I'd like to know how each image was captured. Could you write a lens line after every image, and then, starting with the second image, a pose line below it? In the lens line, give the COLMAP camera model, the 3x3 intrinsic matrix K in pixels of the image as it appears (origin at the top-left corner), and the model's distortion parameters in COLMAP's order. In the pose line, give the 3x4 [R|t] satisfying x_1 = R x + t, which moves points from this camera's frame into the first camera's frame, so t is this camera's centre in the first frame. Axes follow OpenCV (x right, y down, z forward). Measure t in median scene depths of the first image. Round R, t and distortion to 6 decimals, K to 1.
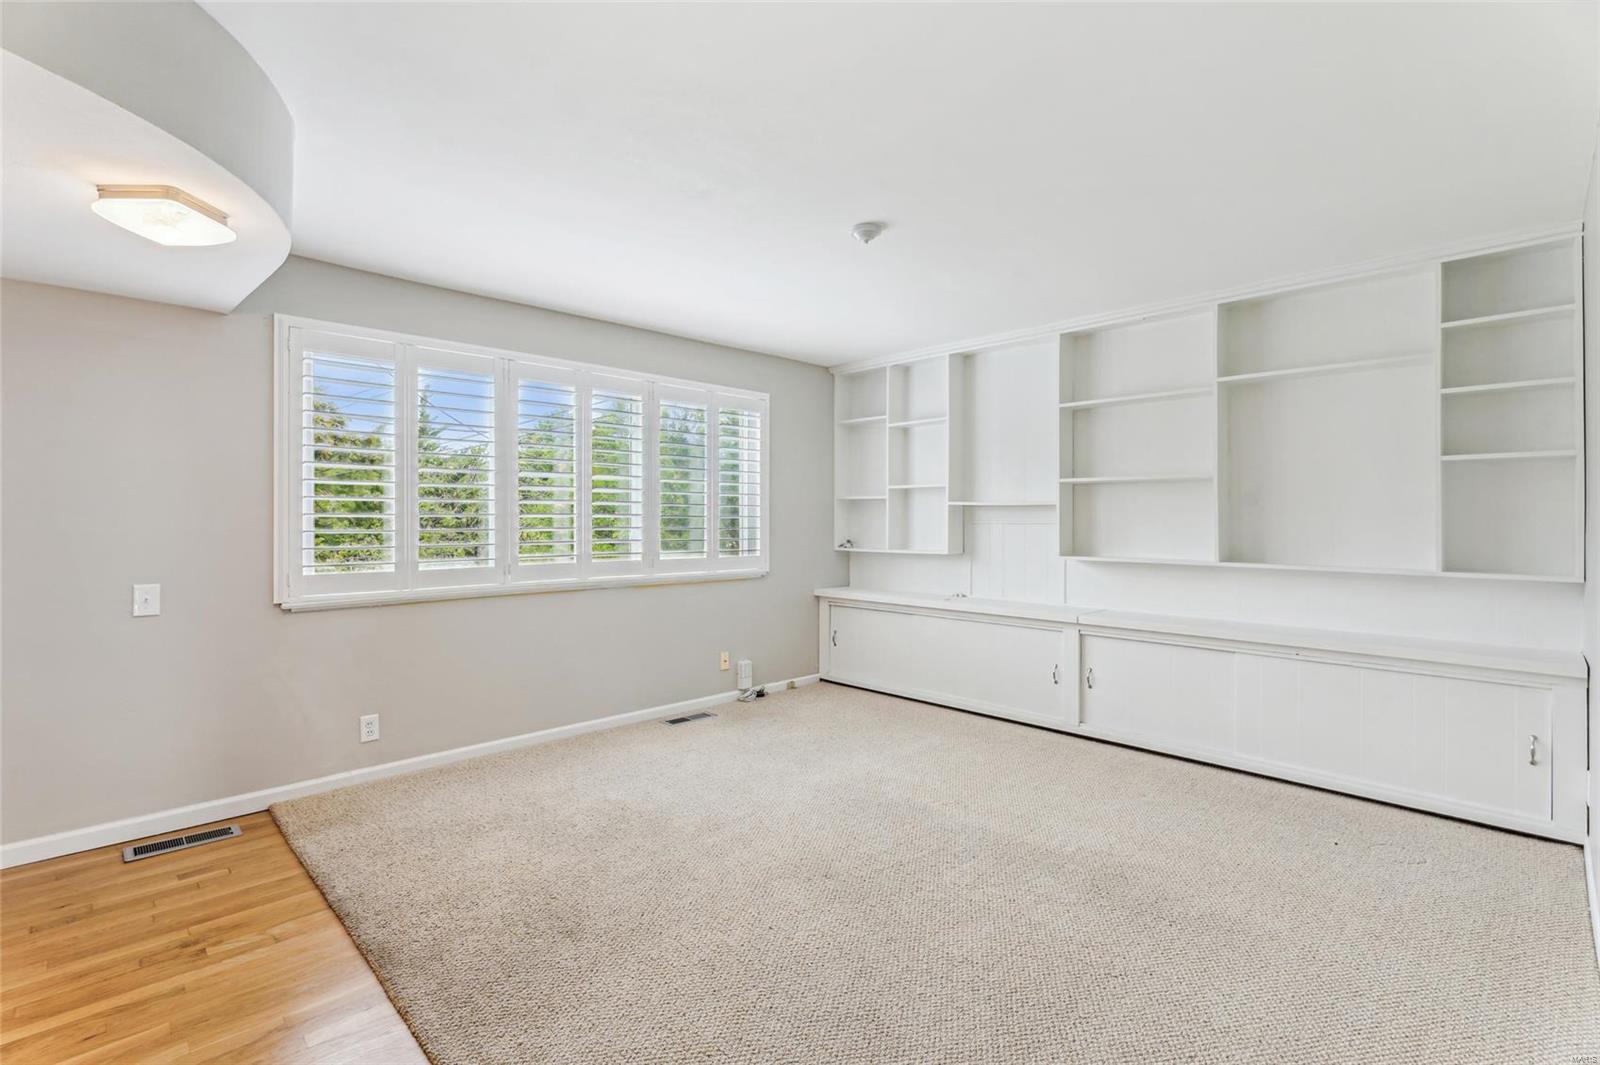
lens RADIAL K [[743.9, 0, 800.8], [0, 743.9, 522.2], [0, 0, 1]] dist [0.000166, 0.000130]
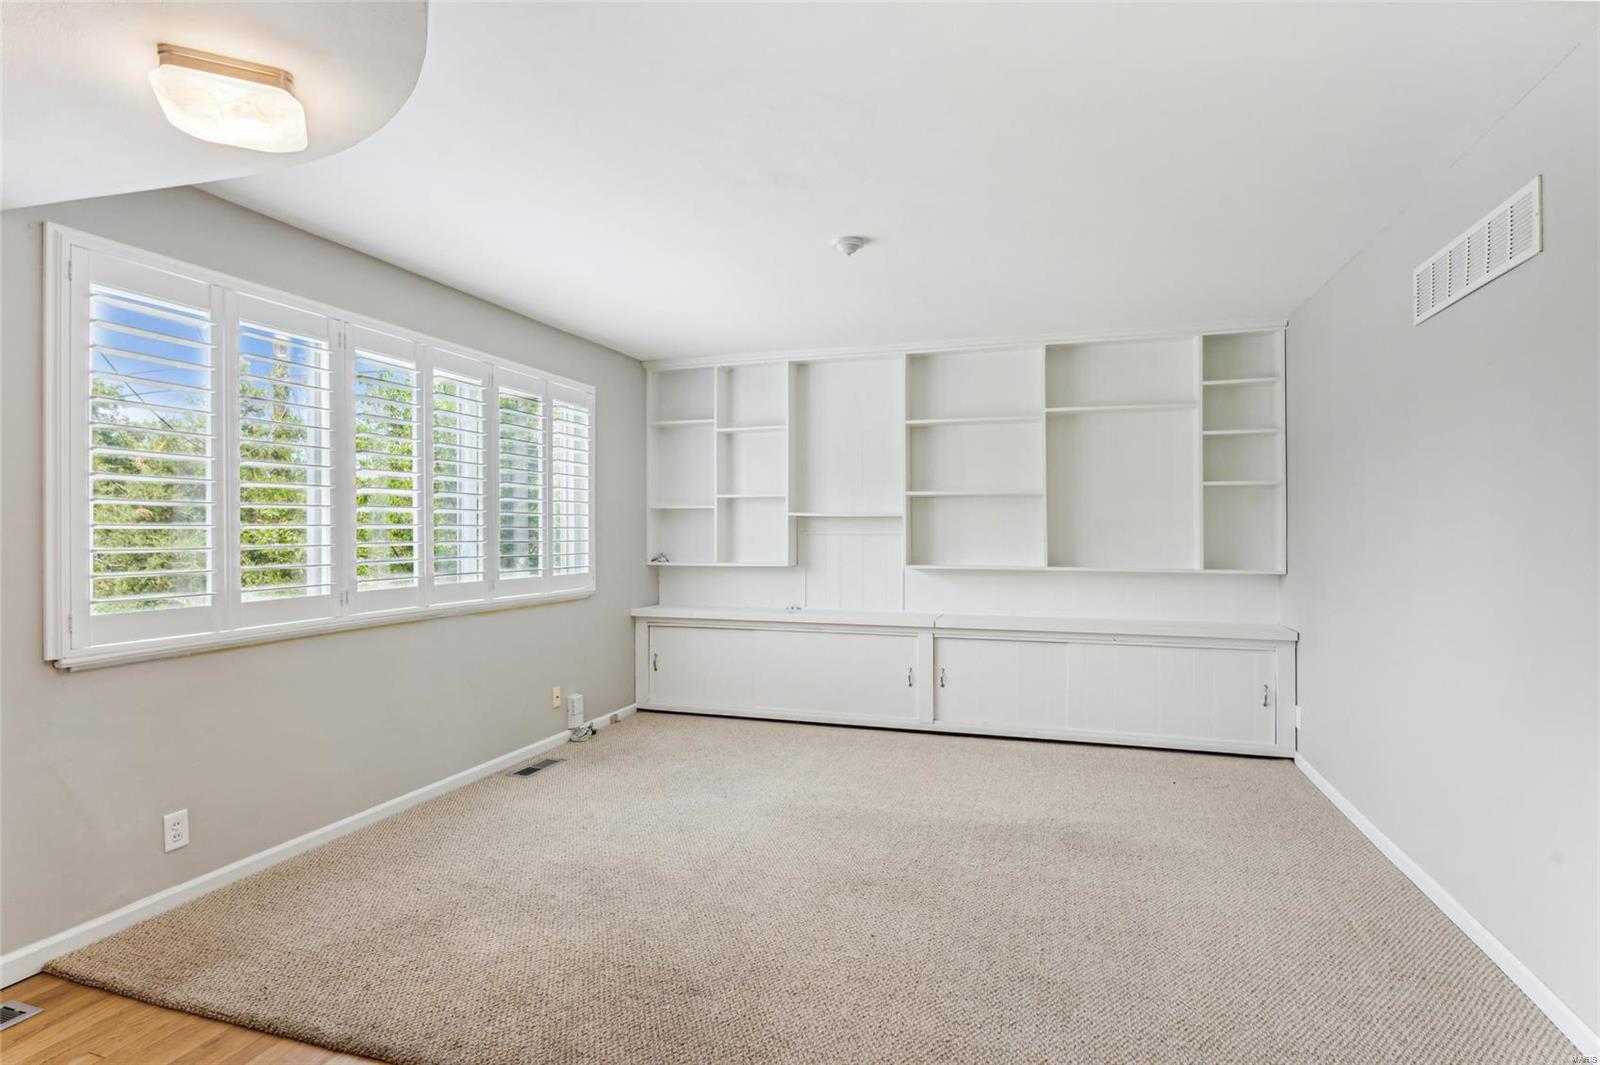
lens RADIAL K [[838.0, 0, 807.4], [0, 838.0, 535.8], [0, 0, 1]] dist [-0.013618, -0.000630]
pose [[0.880052, -0.005136, 0.474850, -0.386598], [0.003340, 0.999984, 0.004627, -0.002257], [-0.474866, -0.002486, 0.880055, 0.026313]]
